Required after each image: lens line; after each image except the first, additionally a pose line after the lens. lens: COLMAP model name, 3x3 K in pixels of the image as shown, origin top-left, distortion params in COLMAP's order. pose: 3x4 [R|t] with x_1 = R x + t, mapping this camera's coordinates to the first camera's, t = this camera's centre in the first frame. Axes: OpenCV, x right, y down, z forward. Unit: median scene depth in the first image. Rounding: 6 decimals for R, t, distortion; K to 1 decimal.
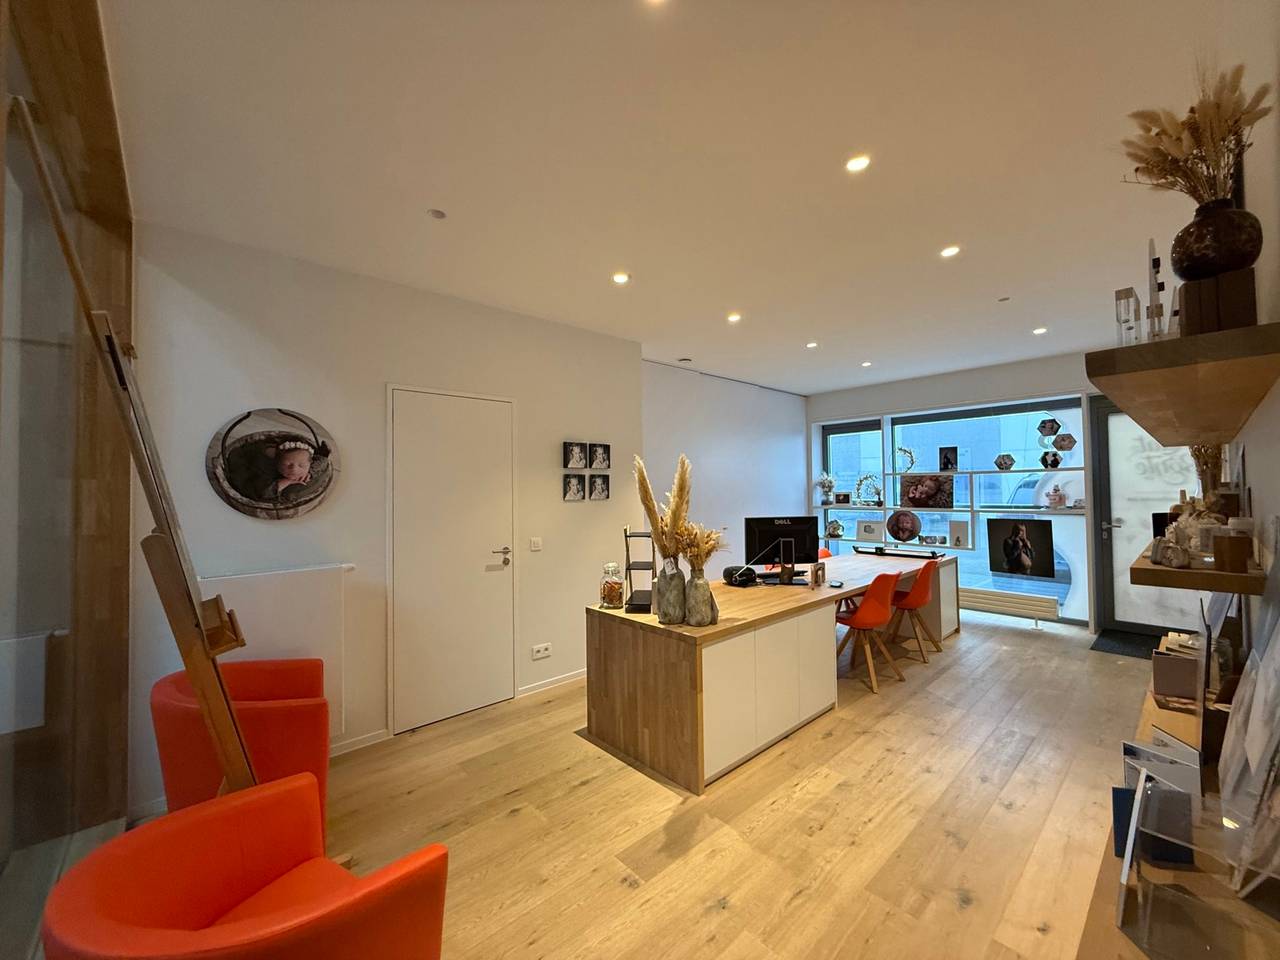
lens RADIAL K [[508.5, 0, 635.7], [0, 508.5, 478.0], [0, 0, 1]] dist [-0.001361, 0.000631]
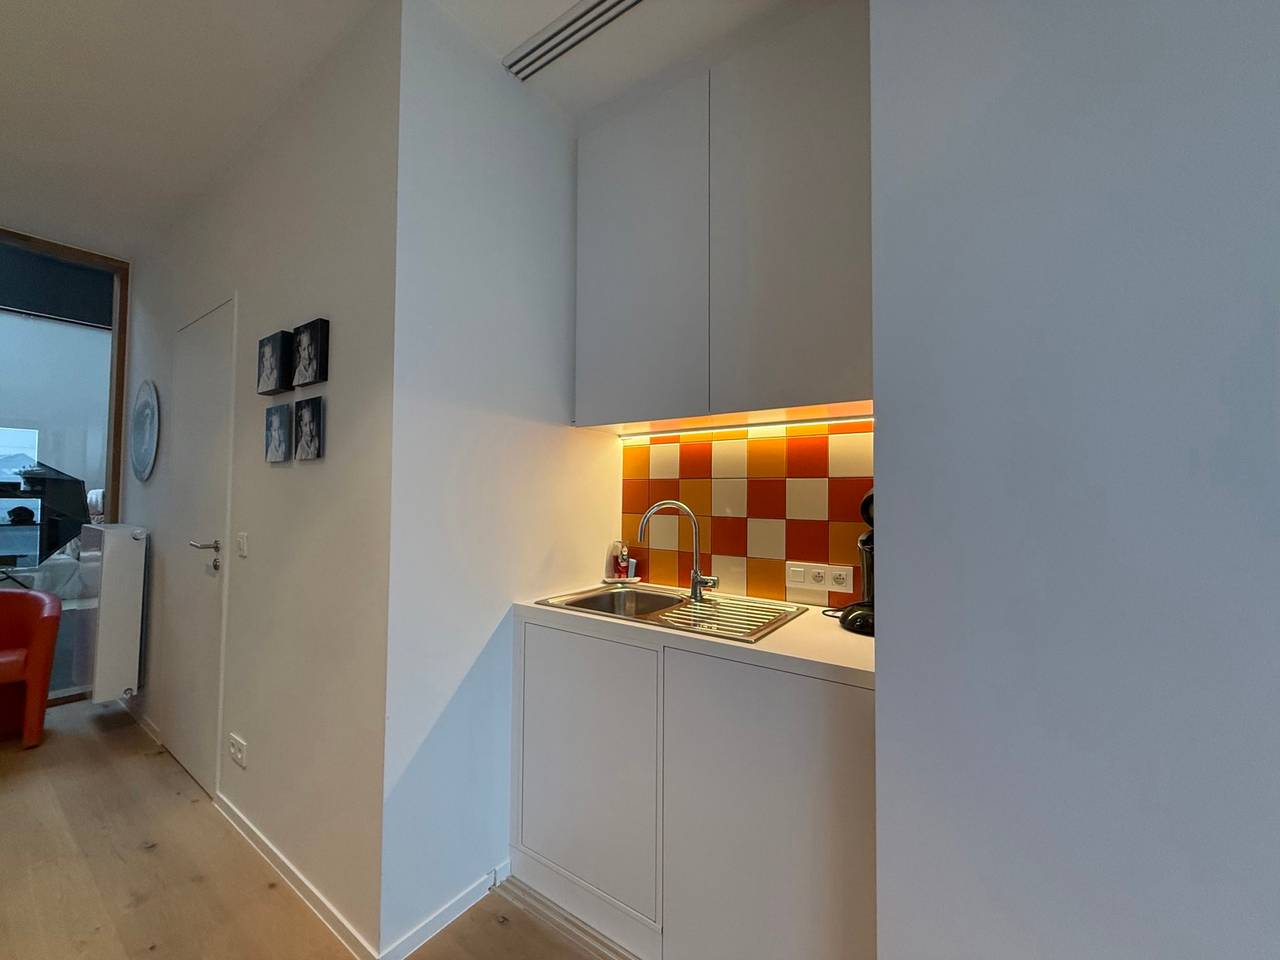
lens RADIAL K [[508.5, 0, 635.7], [0, 508.5, 478.0], [0, 0, 1]] dist [-0.001361, 0.000631]
pose [[0.219806, -0.013723, -0.975447, 0.408349], [0.009245, 0.999885, -0.011984, 0.067816], [0.975500, -0.006384, 0.219908, 1.248036]]
